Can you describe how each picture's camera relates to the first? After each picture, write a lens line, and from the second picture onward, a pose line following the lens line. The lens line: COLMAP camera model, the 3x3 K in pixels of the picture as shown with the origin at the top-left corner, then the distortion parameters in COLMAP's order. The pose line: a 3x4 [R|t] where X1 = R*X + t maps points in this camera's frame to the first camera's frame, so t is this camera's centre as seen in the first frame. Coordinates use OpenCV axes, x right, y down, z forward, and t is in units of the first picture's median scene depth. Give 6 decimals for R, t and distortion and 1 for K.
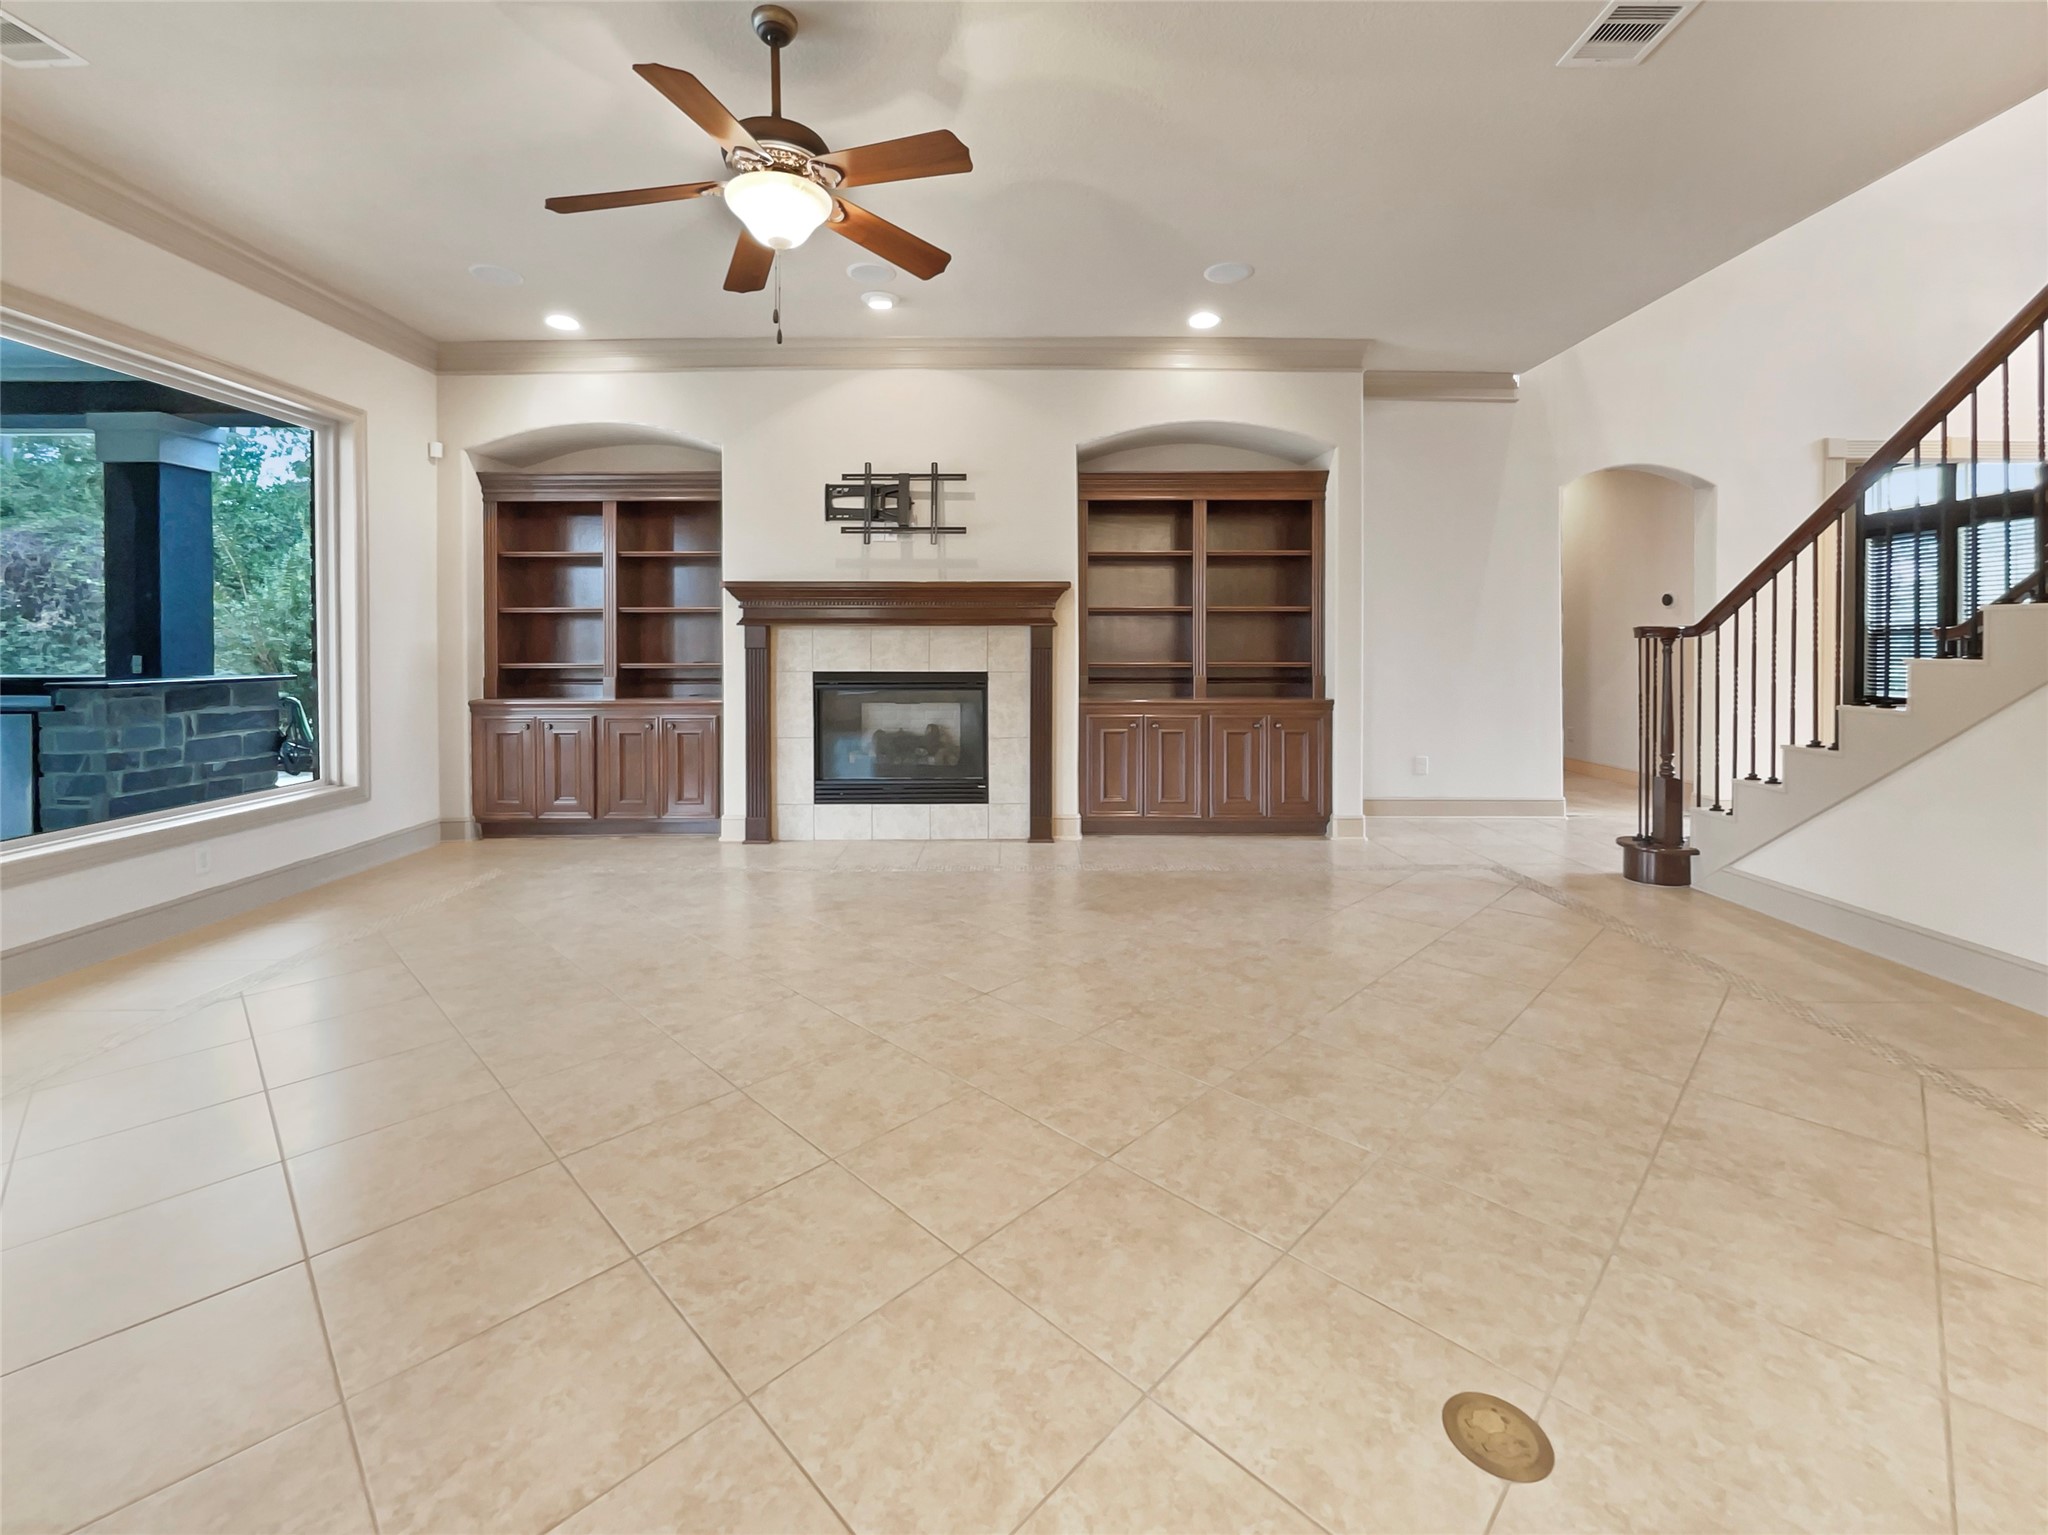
lens RADIAL K [[837.7, 0, 1019.8], [0, 837.7, 662.4], [0, 0, 1]] dist [-0.019889, -0.000409]
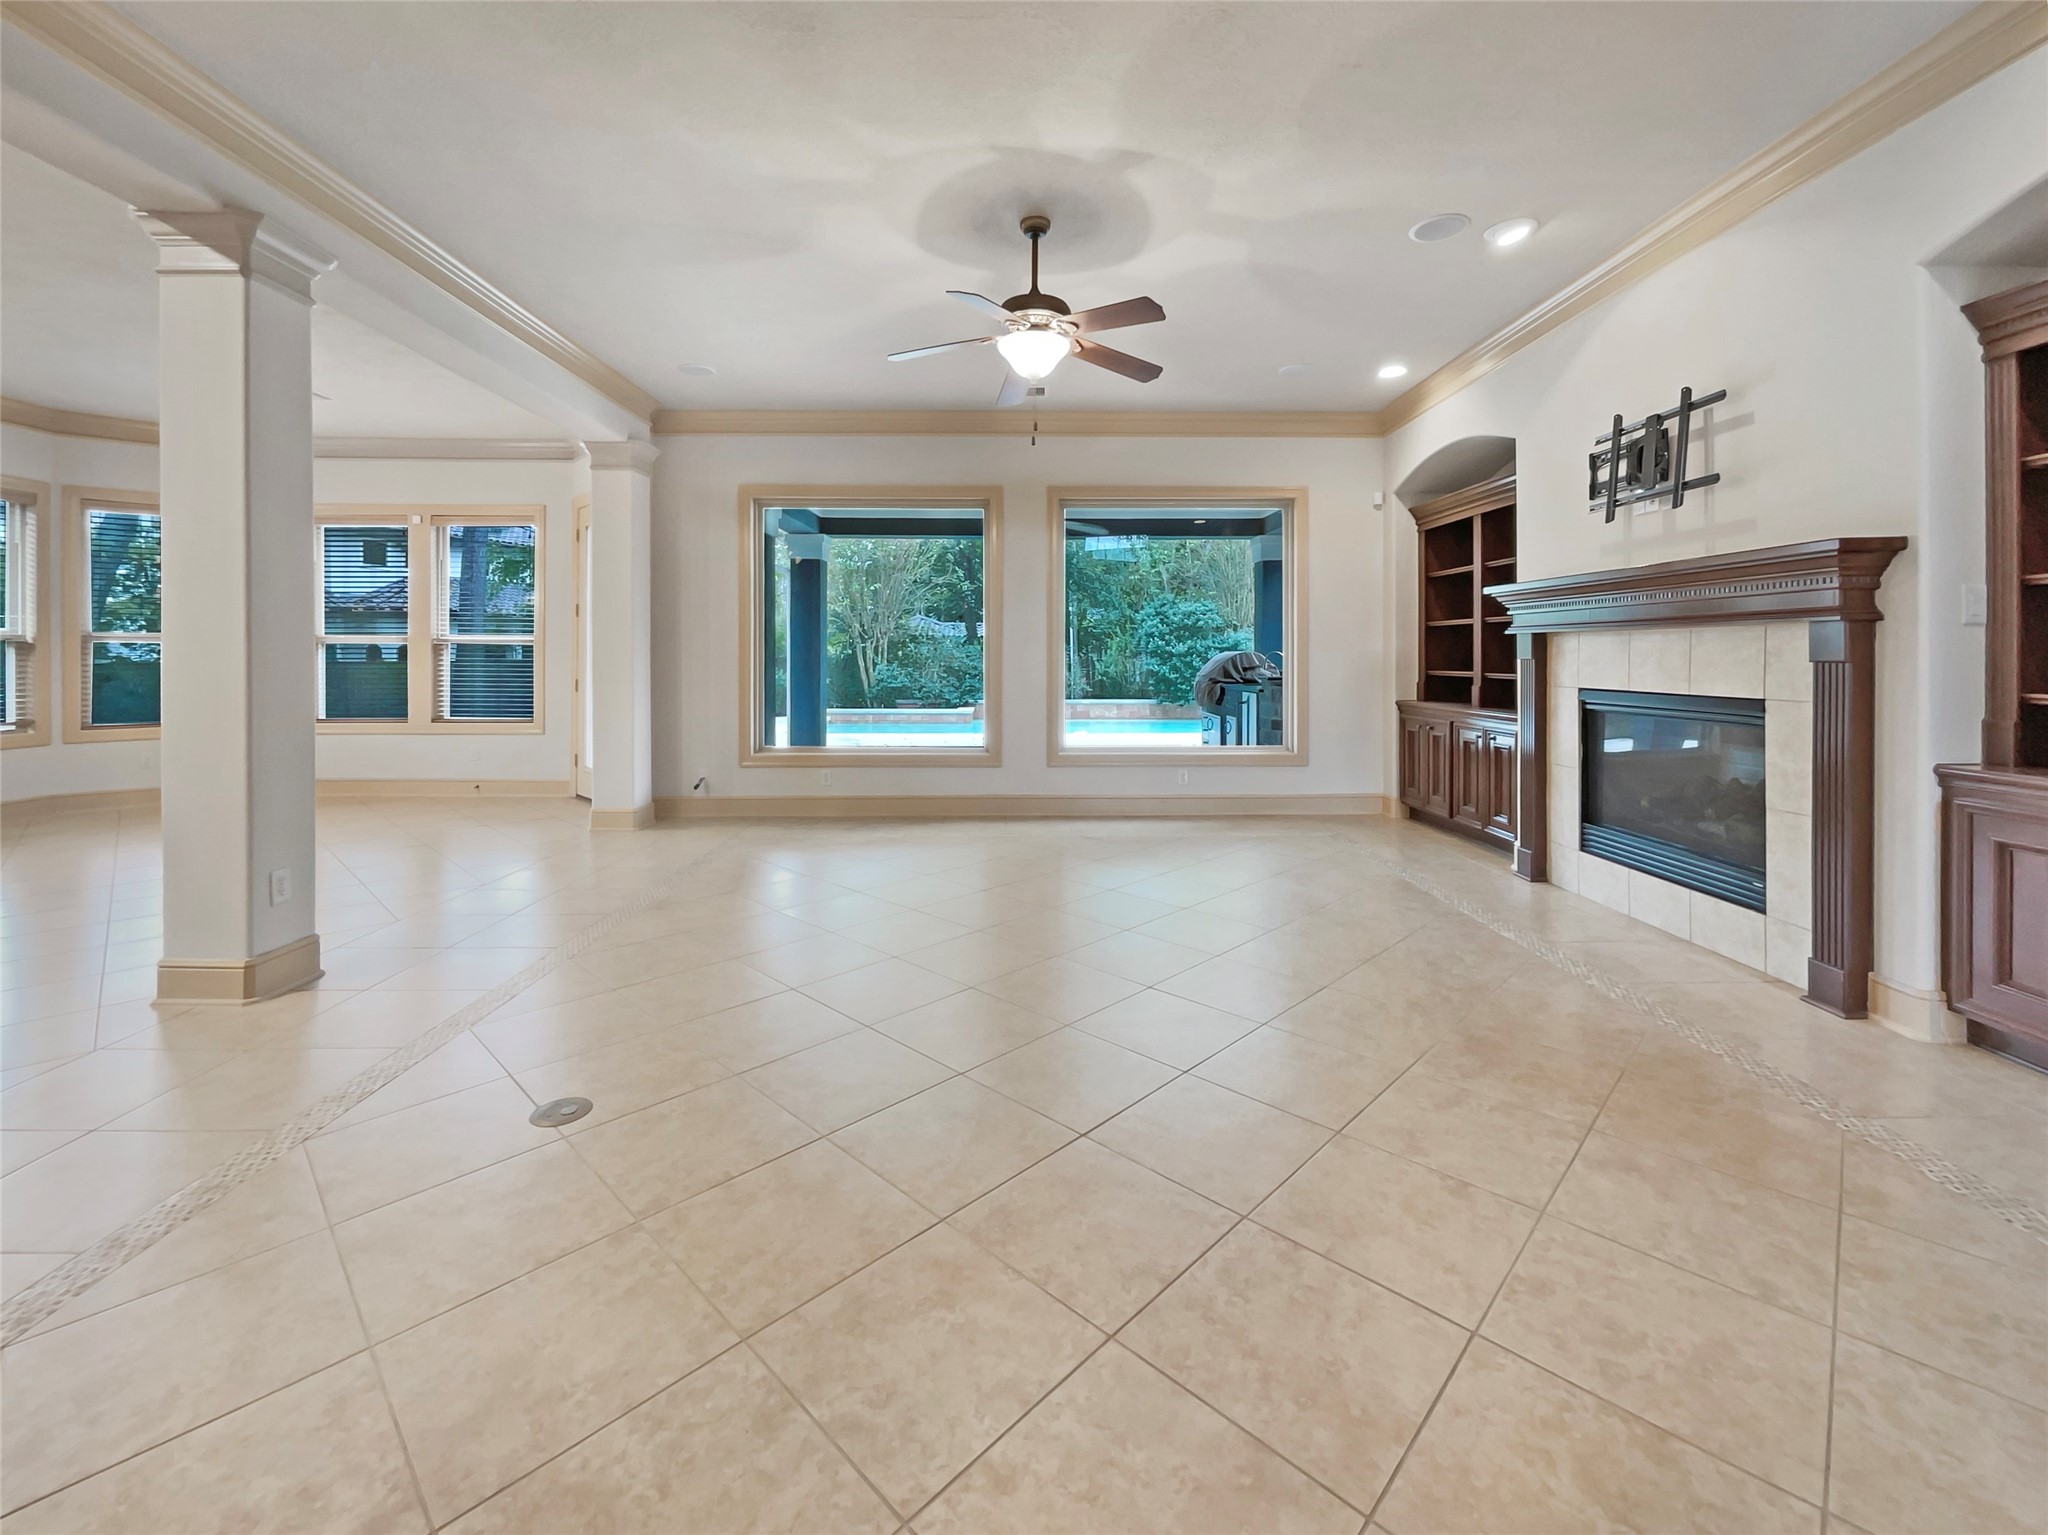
lens RADIAL K [[836.4, 0, 1018.8], [0, 836.4, 660.6], [0, 0, 1]] dist [-0.000692, 0.000252]
pose [[0.043918, 0.005235, -0.999021, 0.550865], [-0.012345, 0.999913, 0.004697, -0.013257], [0.998959, 0.012126, 0.043978, 0.429662]]
